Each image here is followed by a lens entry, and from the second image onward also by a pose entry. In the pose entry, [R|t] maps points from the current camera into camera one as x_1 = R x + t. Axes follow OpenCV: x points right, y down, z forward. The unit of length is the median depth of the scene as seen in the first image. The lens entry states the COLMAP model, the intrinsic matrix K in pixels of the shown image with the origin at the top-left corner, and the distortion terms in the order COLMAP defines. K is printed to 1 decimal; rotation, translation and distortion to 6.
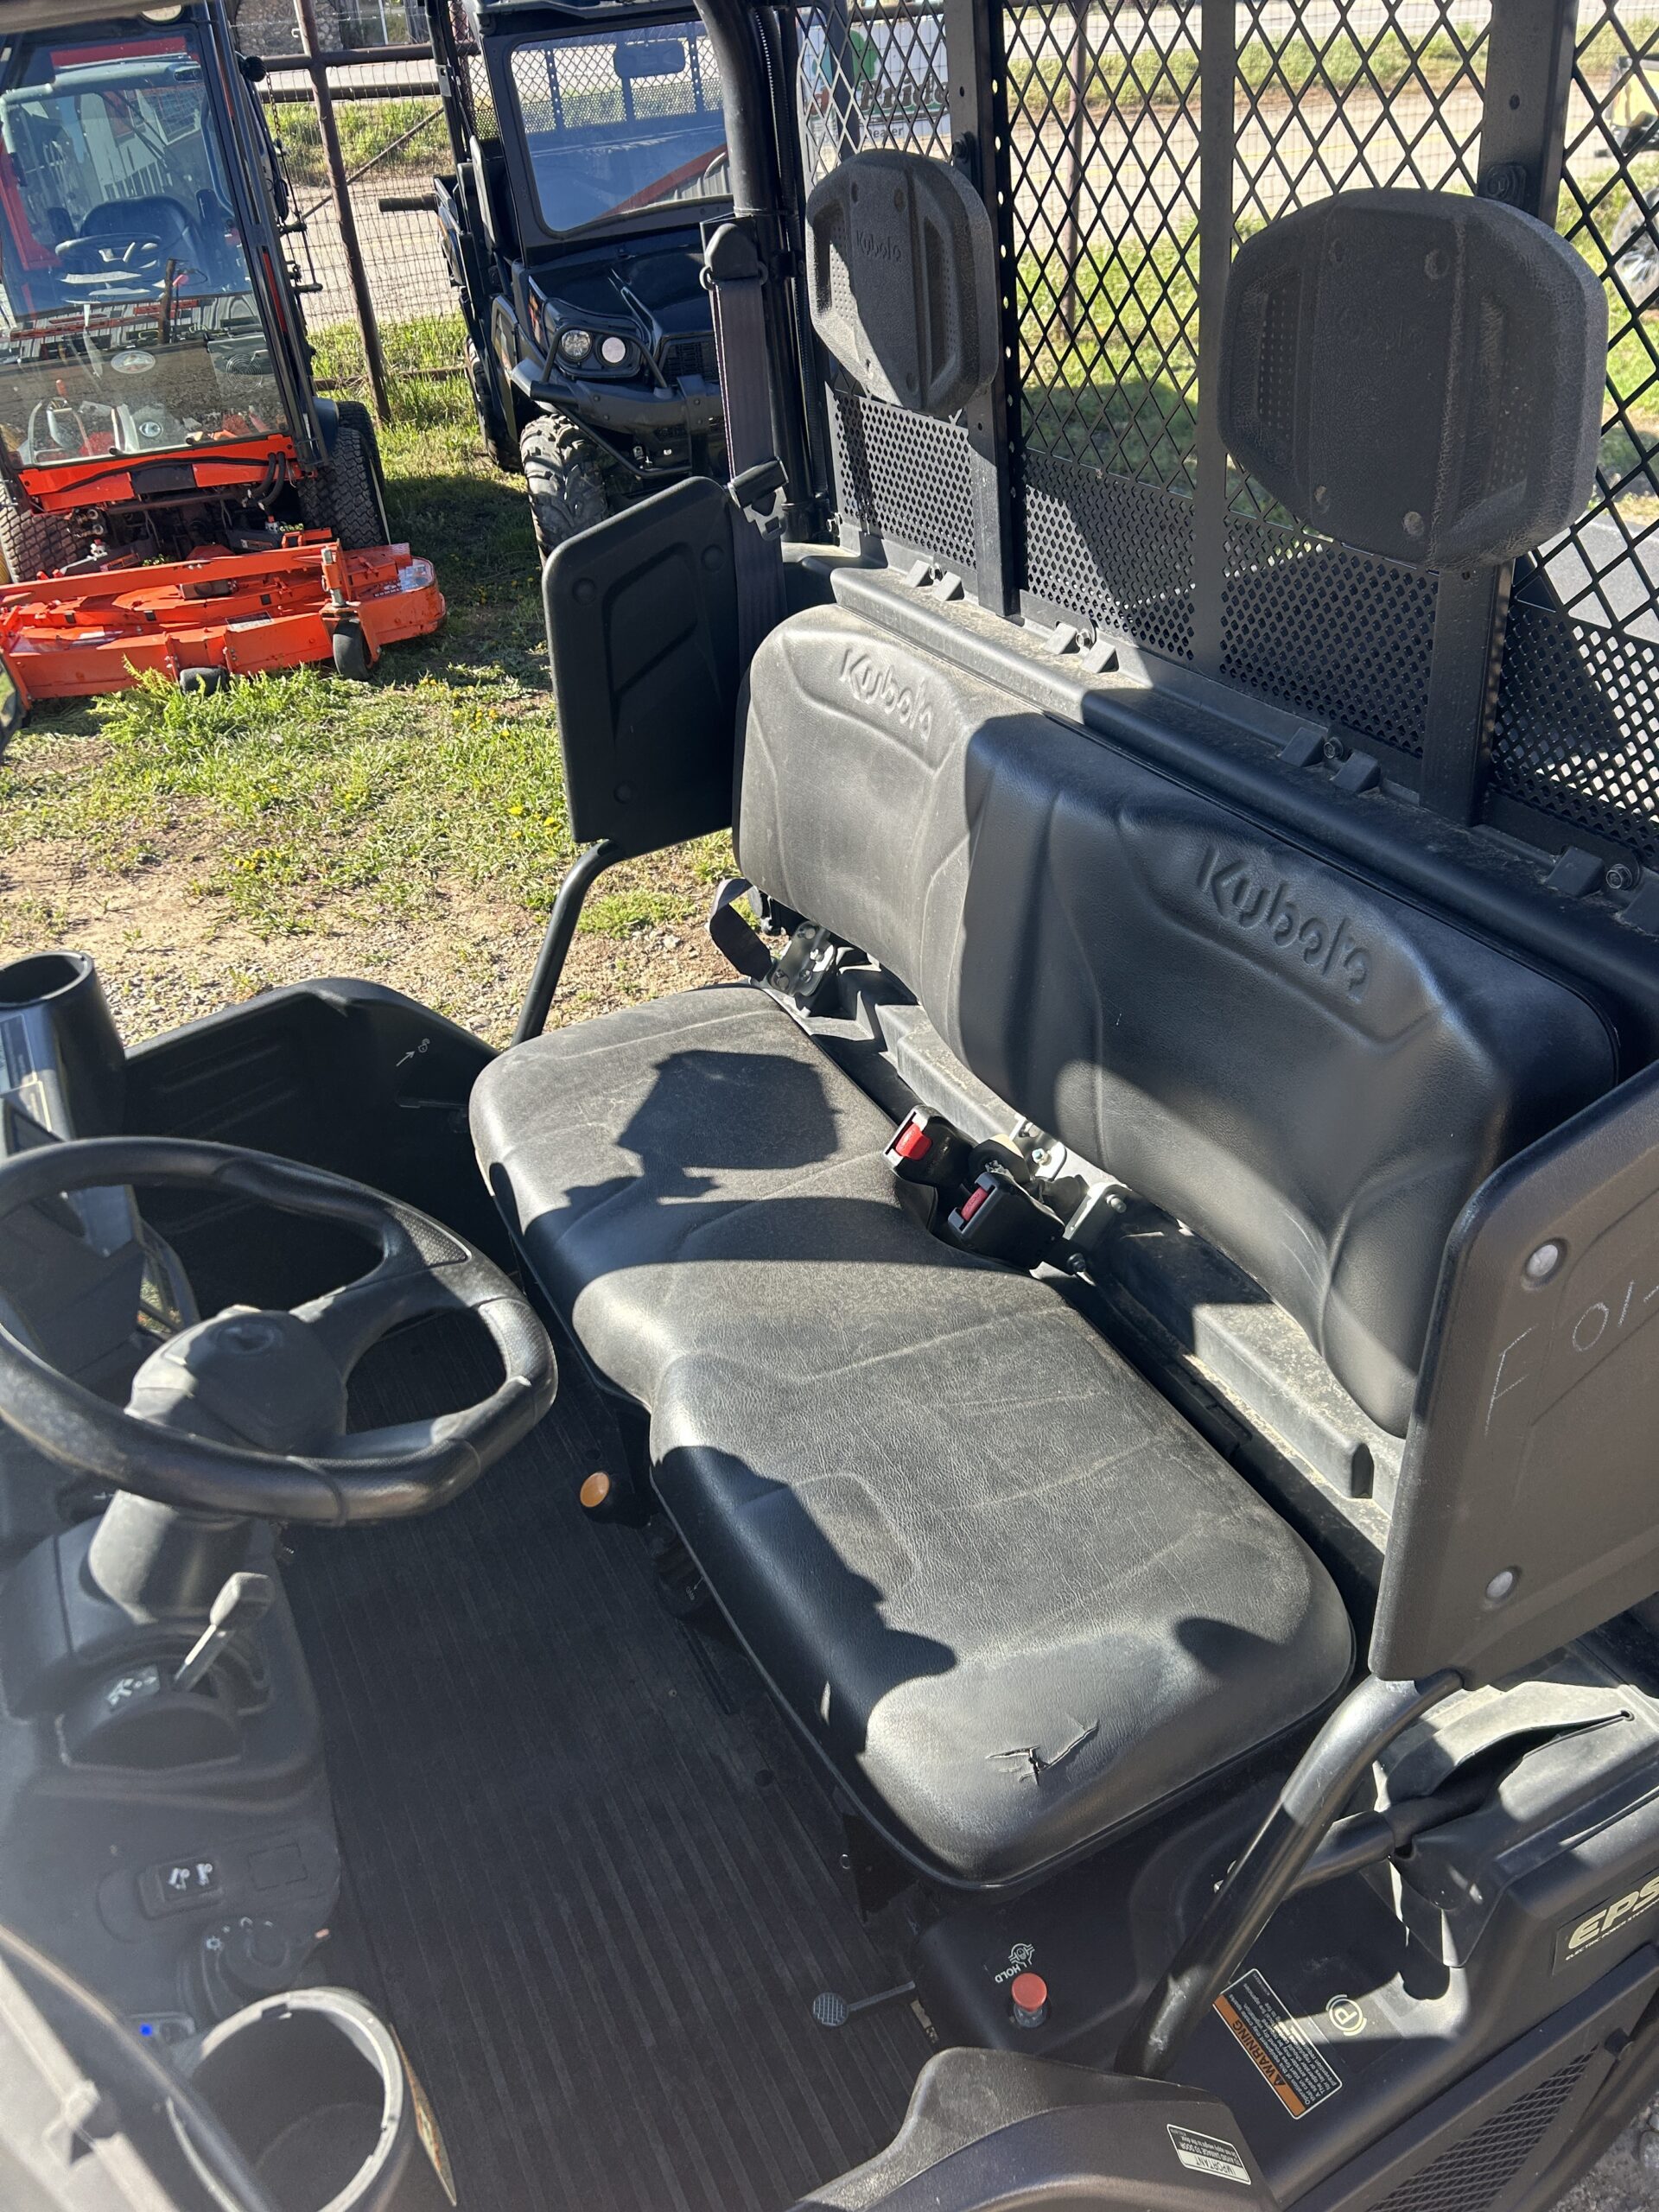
lens RADIAL K [[1677.1, 0, 831.7], [0, 1677.1, 1109.2], [0, 0, 1]] dist [0.002359, -0.003201]
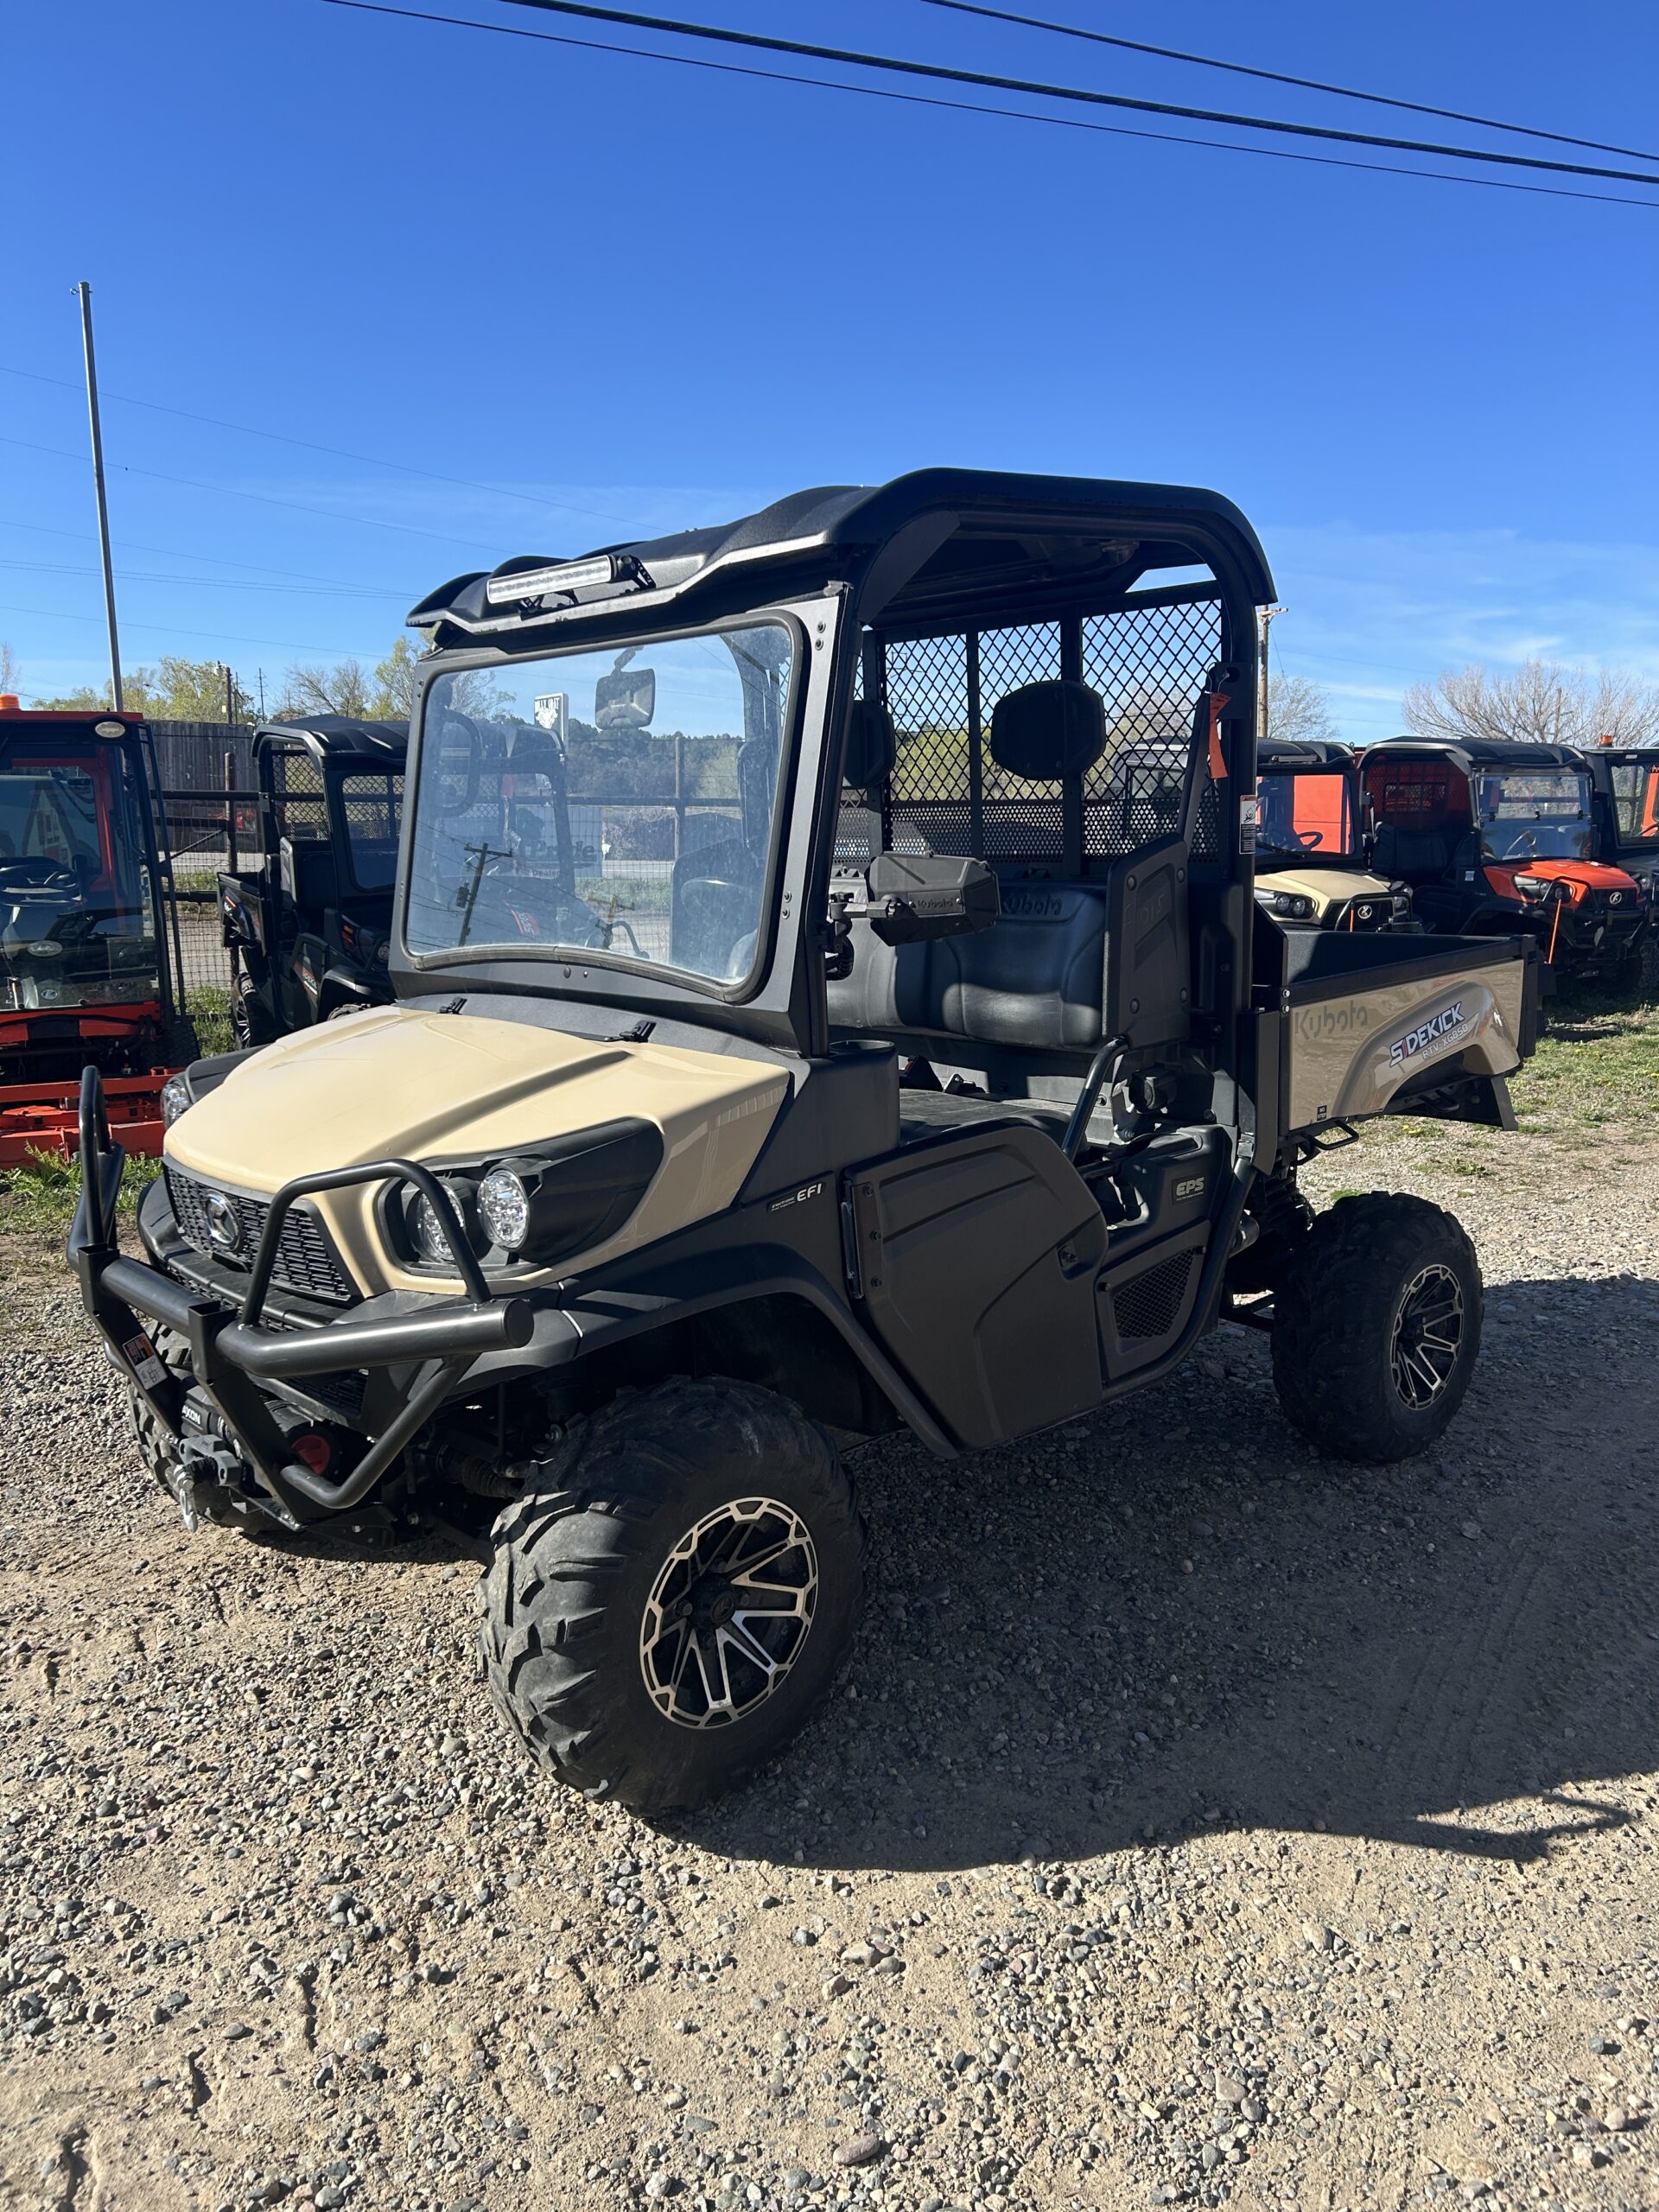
lens RADIAL K [[1677.1, 0, 829.3], [0, 1677.1, 1105.6], [0, 0, 1]] dist [0.002359, -0.003201]
pose [[0.962104, 0.025487, 0.271488, -0.177128], [0.093401, 0.904593, -0.415918, 0.289892], [-0.256187, 0.425513, 0.867932, -0.274744]]
